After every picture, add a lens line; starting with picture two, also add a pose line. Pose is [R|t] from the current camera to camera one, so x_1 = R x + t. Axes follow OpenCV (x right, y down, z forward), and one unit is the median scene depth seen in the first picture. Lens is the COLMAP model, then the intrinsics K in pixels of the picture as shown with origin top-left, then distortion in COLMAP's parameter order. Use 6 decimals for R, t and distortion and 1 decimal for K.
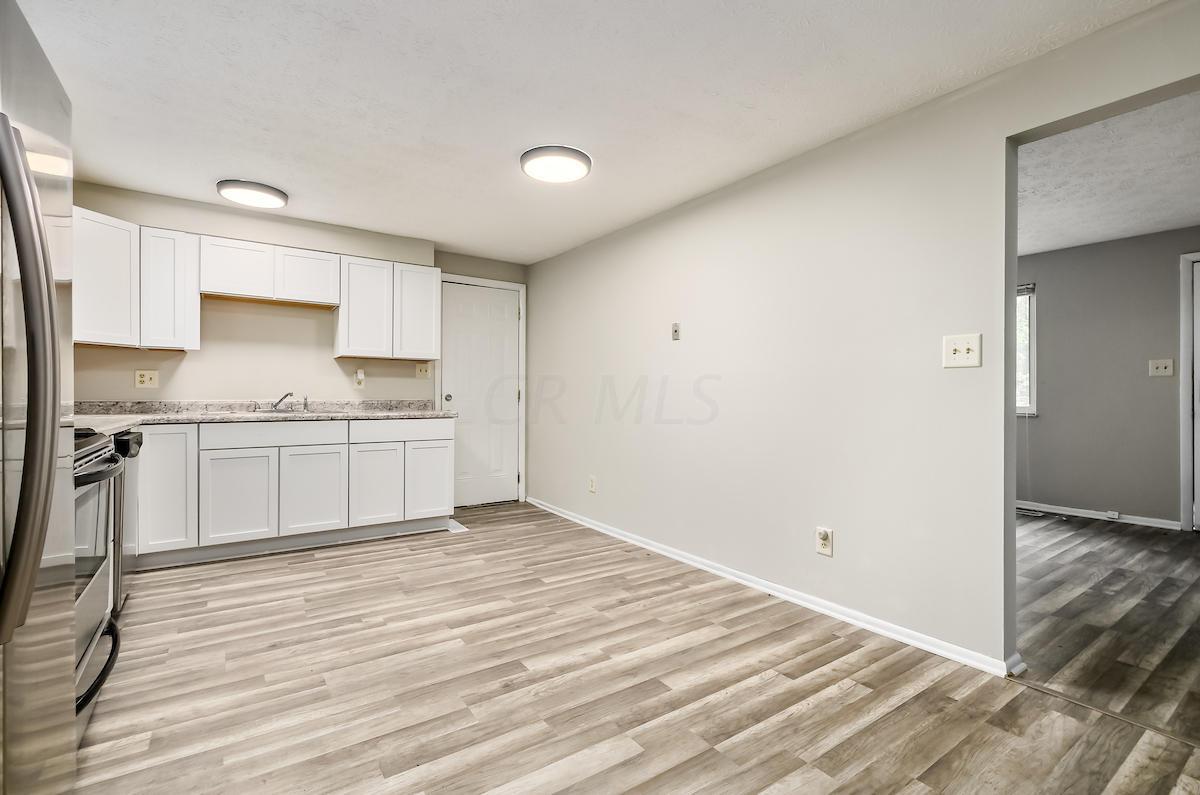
lens RADIAL K [[532.8, 0, 591.1], [0, 532.8, 392.5], [0, 0, 1]] dist [0.000559, -0.000526]
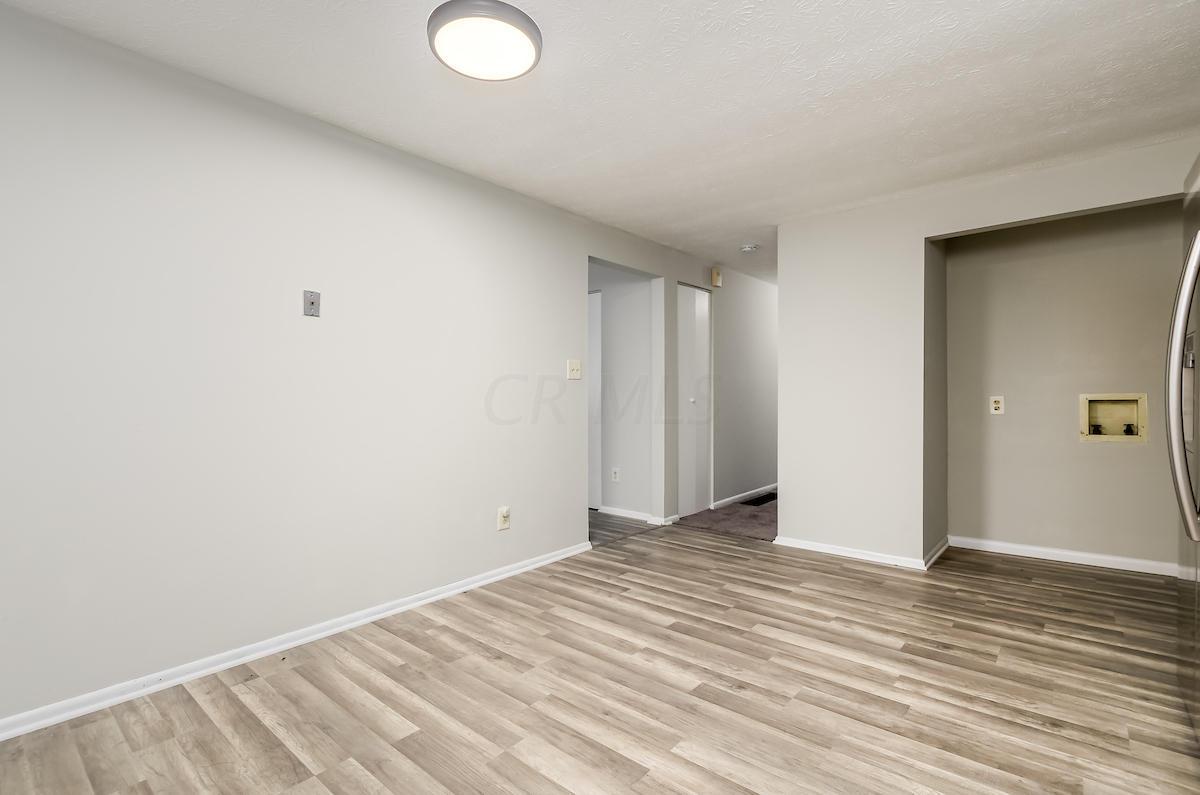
lens RADIAL K [[532.8, 0, 591.1], [0, 532.8, 392.5], [0, 0, 1]] dist [0.000559, -0.000526]
pose [[-0.232049, 0.001862, 0.972702, -0.944906], [-0.003157, 0.999991, -0.002668, 0.001788], [-0.972699, -0.003690, -0.232041, 1.336414]]
